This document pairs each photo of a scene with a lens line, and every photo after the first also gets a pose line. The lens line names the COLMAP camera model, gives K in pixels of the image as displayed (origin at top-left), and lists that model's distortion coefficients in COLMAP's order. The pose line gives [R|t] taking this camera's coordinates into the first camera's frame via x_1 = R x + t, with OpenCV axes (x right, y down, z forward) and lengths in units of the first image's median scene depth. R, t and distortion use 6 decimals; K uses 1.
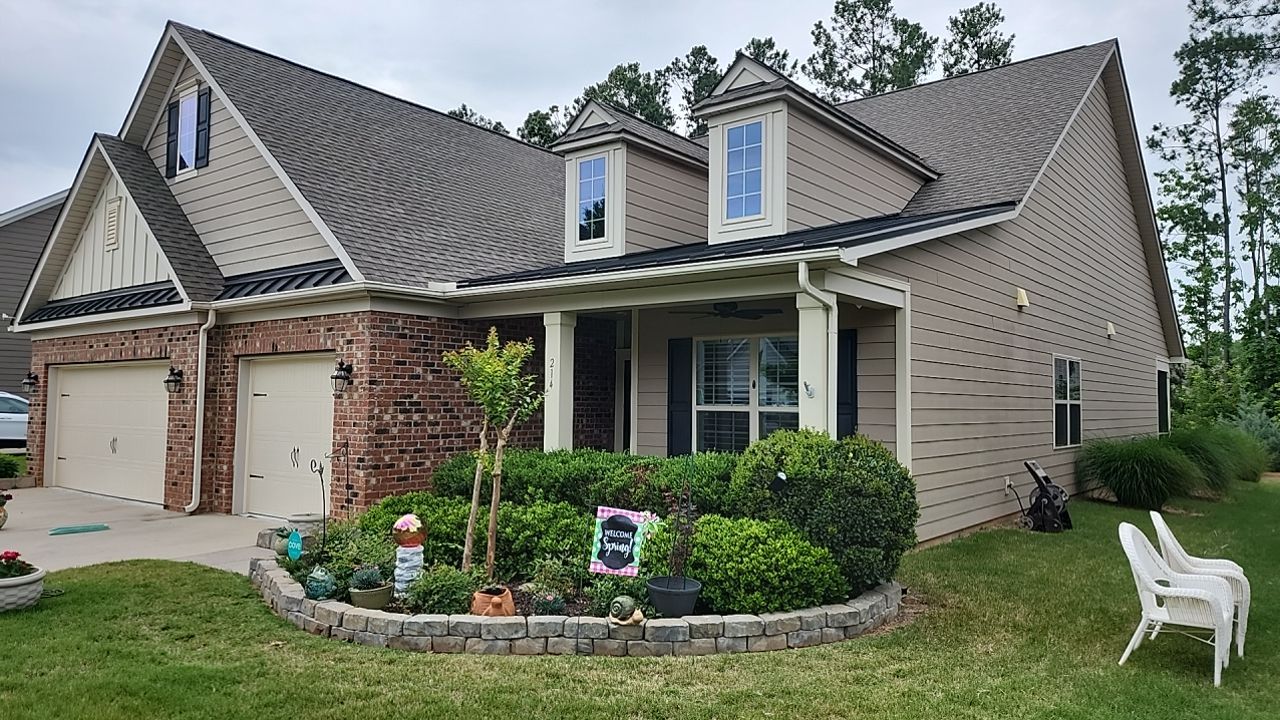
lens RADIAL K [[847.1, 0, 655.1], [0, 847.1, 363.9], [0, 0, 1]] dist [0.116005, -0.119964]
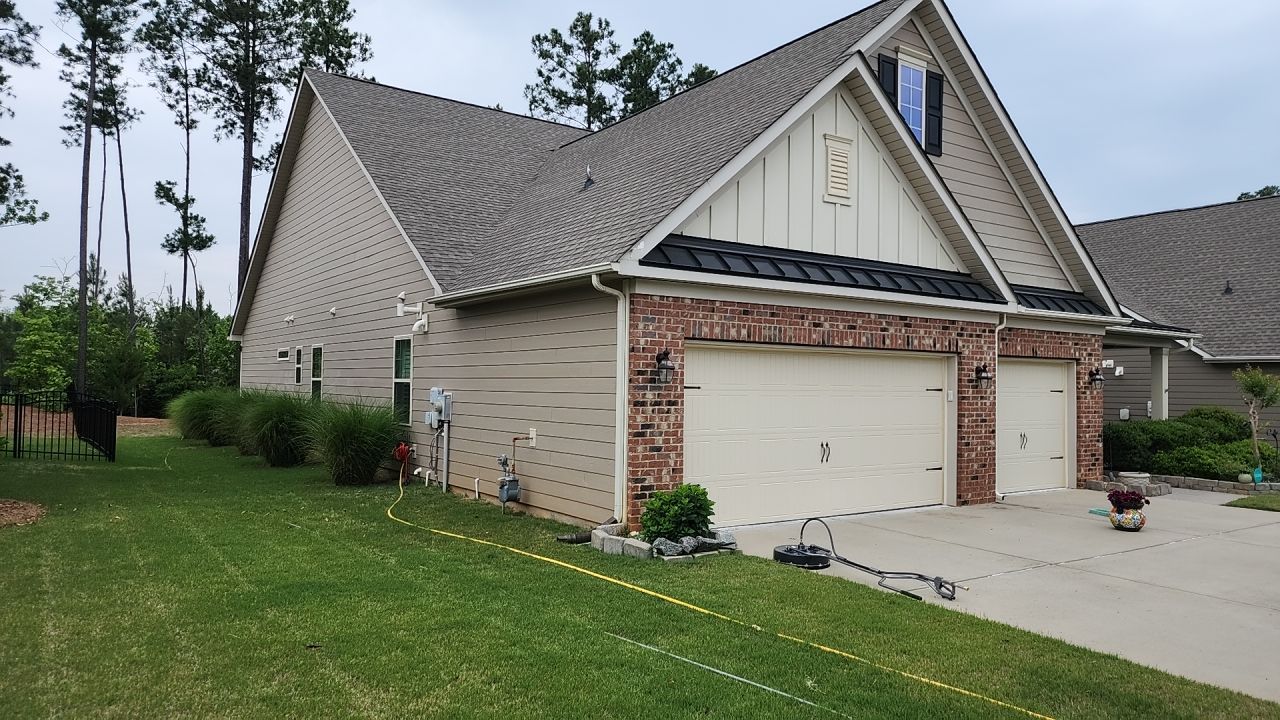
lens RADIAL K [[847.1, 0, 655.1], [0, 847.1, 363.9], [0, 0, 1]] dist [0.116005, -0.119964]
pose [[0.279257, 0.019151, 0.960025, -1.924306], [-0.052086, 0.998631, -0.004770, 0.034132], [-0.958803, -0.048672, 0.279872, 1.277852]]
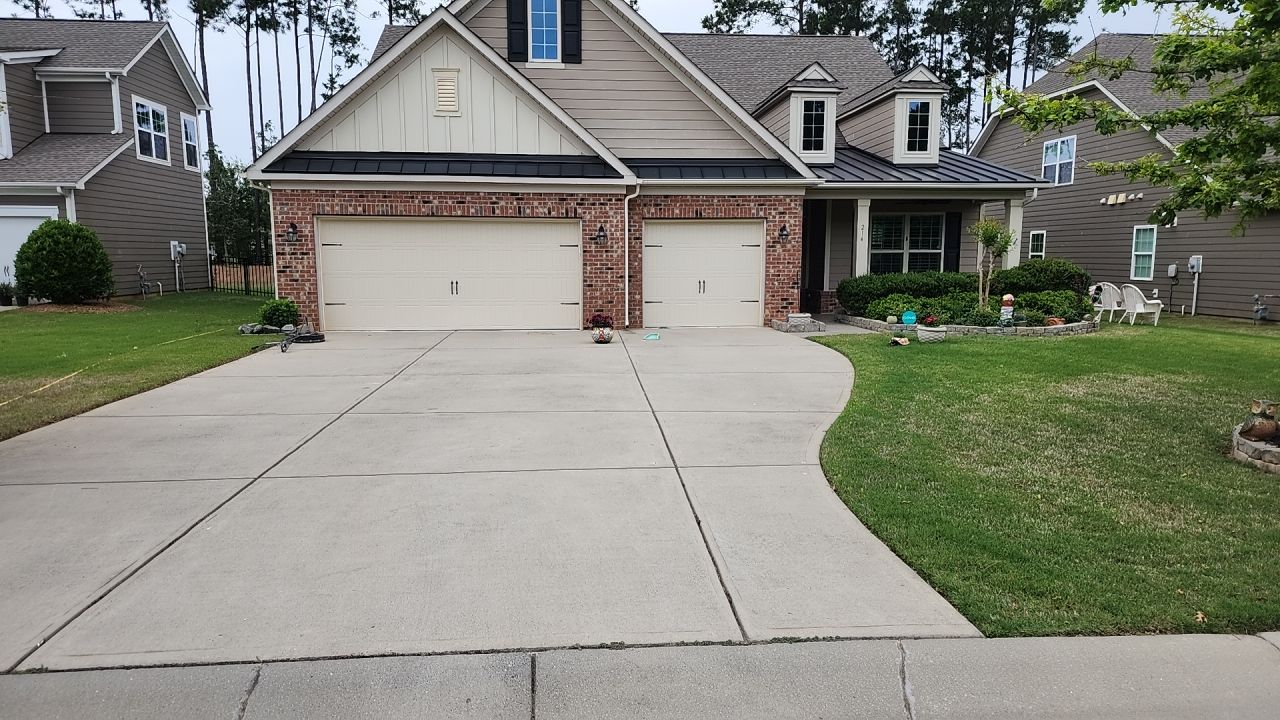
lens RADIAL K [[847.1, 0, 655.1], [0, 847.1, 363.9], [0, 0, 1]] dist [0.116005, -0.119964]
pose [[0.726109, -0.096918, 0.680715, -1.675775], [-0.023425, 0.985954, 0.165364, -0.004953], [-0.687180, -0.136018, 0.713640, -0.052728]]
